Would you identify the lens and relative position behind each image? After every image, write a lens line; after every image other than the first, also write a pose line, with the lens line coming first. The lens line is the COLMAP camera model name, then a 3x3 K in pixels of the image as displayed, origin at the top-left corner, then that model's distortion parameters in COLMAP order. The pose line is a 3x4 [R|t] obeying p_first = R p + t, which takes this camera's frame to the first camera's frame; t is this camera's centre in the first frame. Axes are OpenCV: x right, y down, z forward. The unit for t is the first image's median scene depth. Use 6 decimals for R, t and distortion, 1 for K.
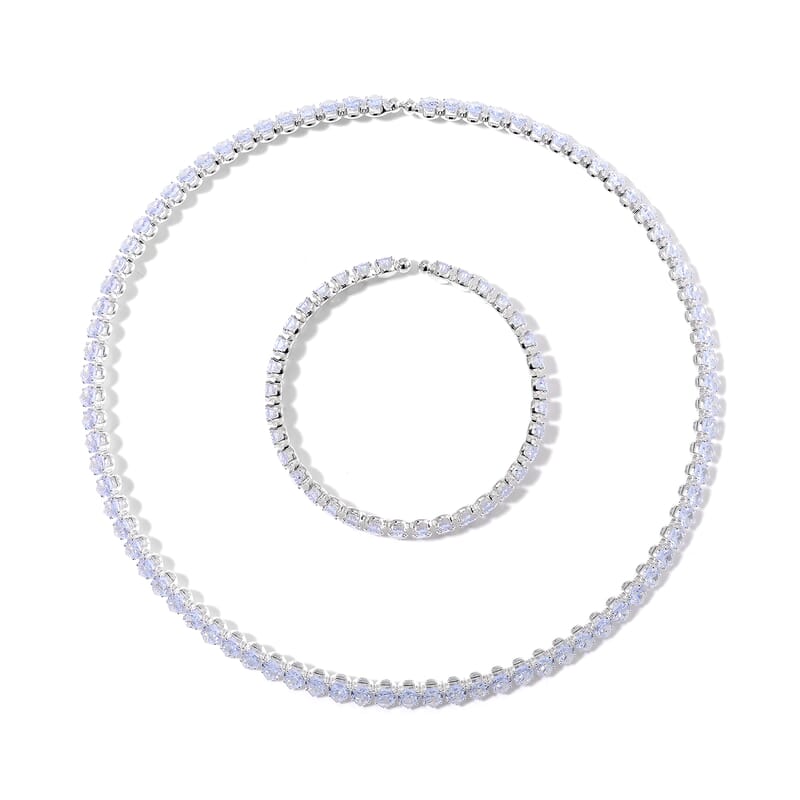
lens RADIAL K [[2880.9, 0, 400.0], [0, 2880.9, 400.0], [0, 0, 1]] dist [0.740924, -0.252945]
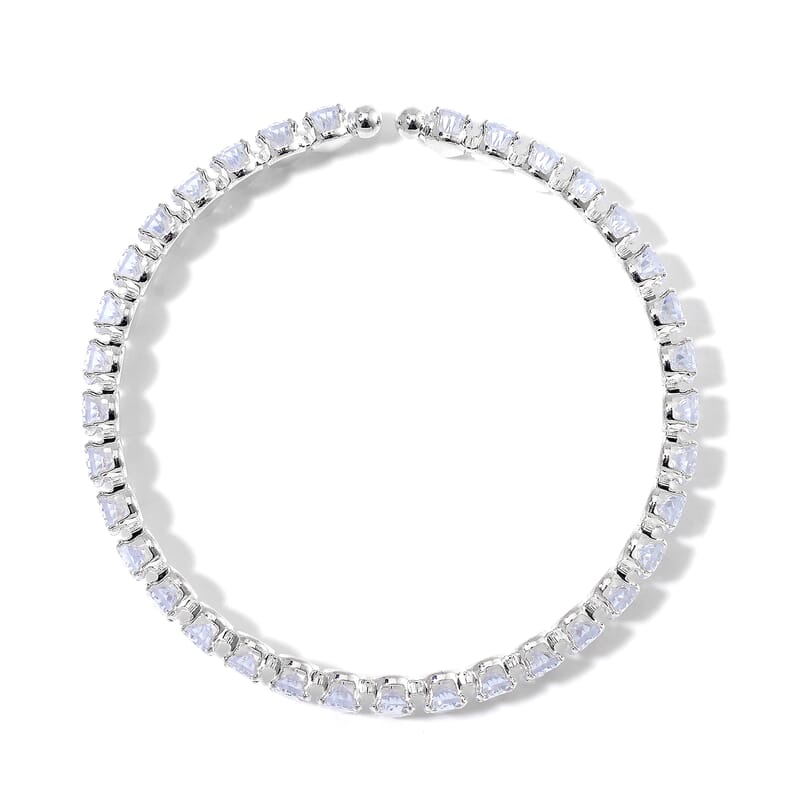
lens RADIAL K [[2880.9, 0, 400.0], [0, 2880.9, 400.0], [0, 0, 1]] dist [0.740924, -0.252945]
pose [[0.997433, -0.067767, 0.023140, -0.007047], [0.069231, 0.995157, -0.069775, 0.030351], [-0.018300, 0.071198, 0.997294, 0.539065]]
